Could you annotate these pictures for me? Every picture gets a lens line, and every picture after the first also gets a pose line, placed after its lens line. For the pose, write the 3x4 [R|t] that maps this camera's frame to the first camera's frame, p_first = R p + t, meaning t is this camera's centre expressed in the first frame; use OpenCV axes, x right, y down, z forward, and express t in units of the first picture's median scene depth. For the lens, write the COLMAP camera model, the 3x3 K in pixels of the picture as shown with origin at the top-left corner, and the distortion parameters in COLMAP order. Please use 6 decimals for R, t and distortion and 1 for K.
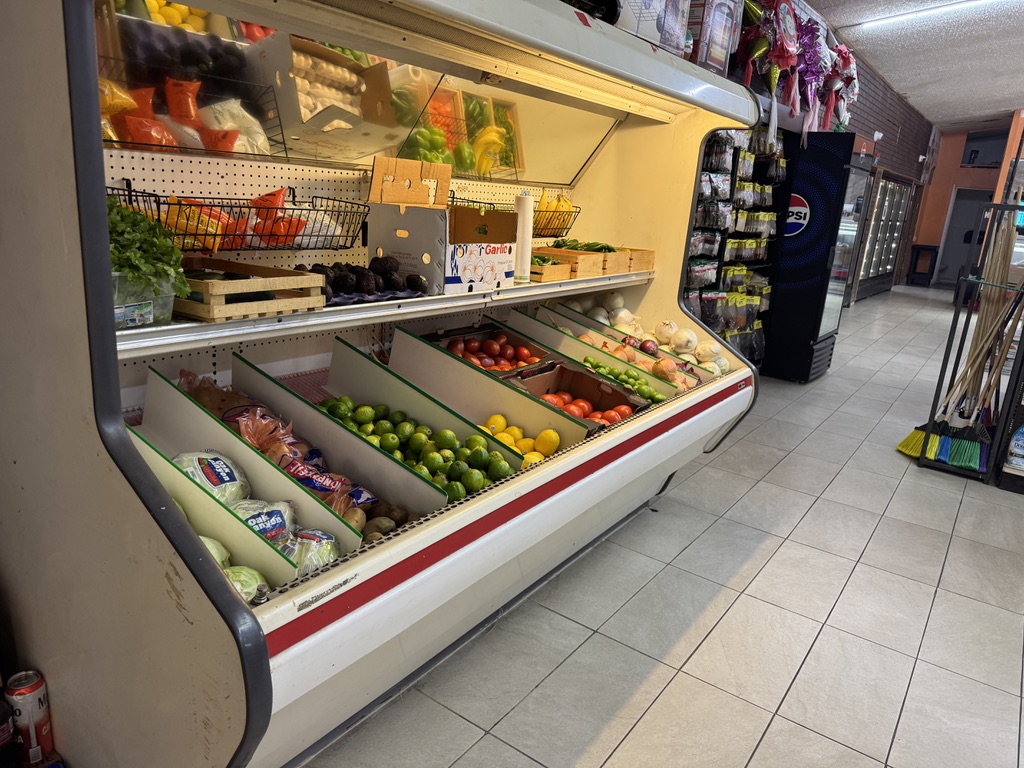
lens RADIAL K [[714.6, 0, 515.5], [0, 714.6, 388.9], [0, 0, 1]] dist [-0.000437, -0.006199]
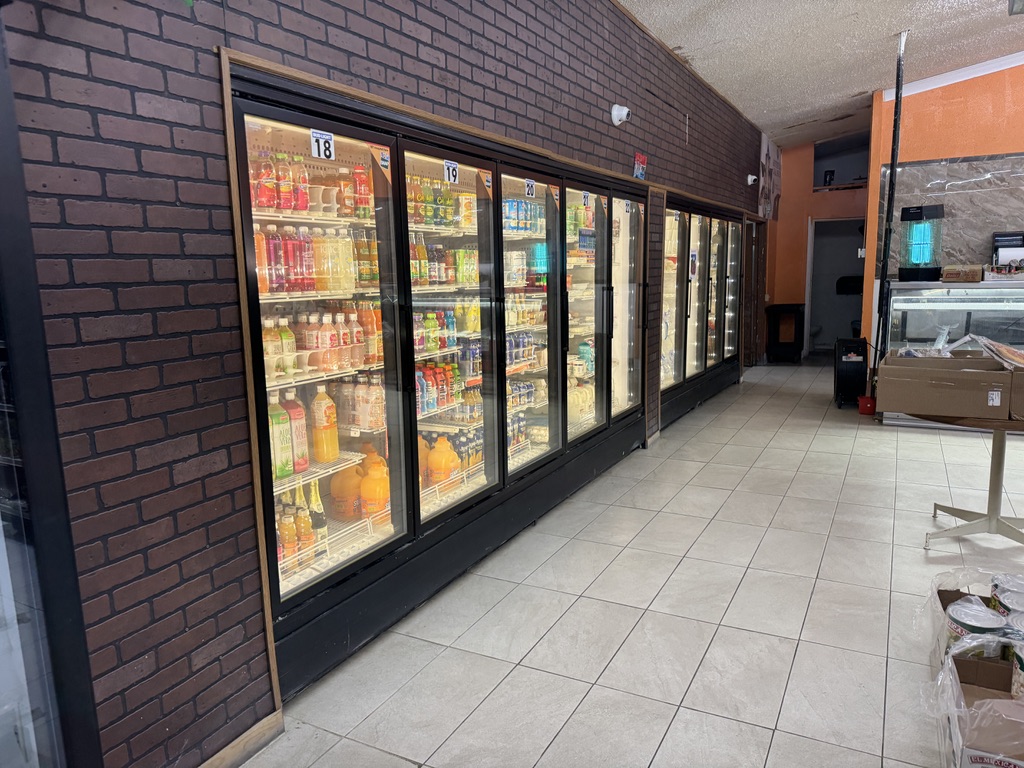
lens RADIAL K [[714.6, 0, 511.5], [0, 714.6, 383.9], [0, 0, 1]] dist [-0.000437, -0.006199]
pose [[0.987795, -0.111628, 0.108633, 0.985588], [0.123156, 0.986717, -0.105932, -0.365806], [-0.095365, 0.118018, 0.988422, 1.504154]]
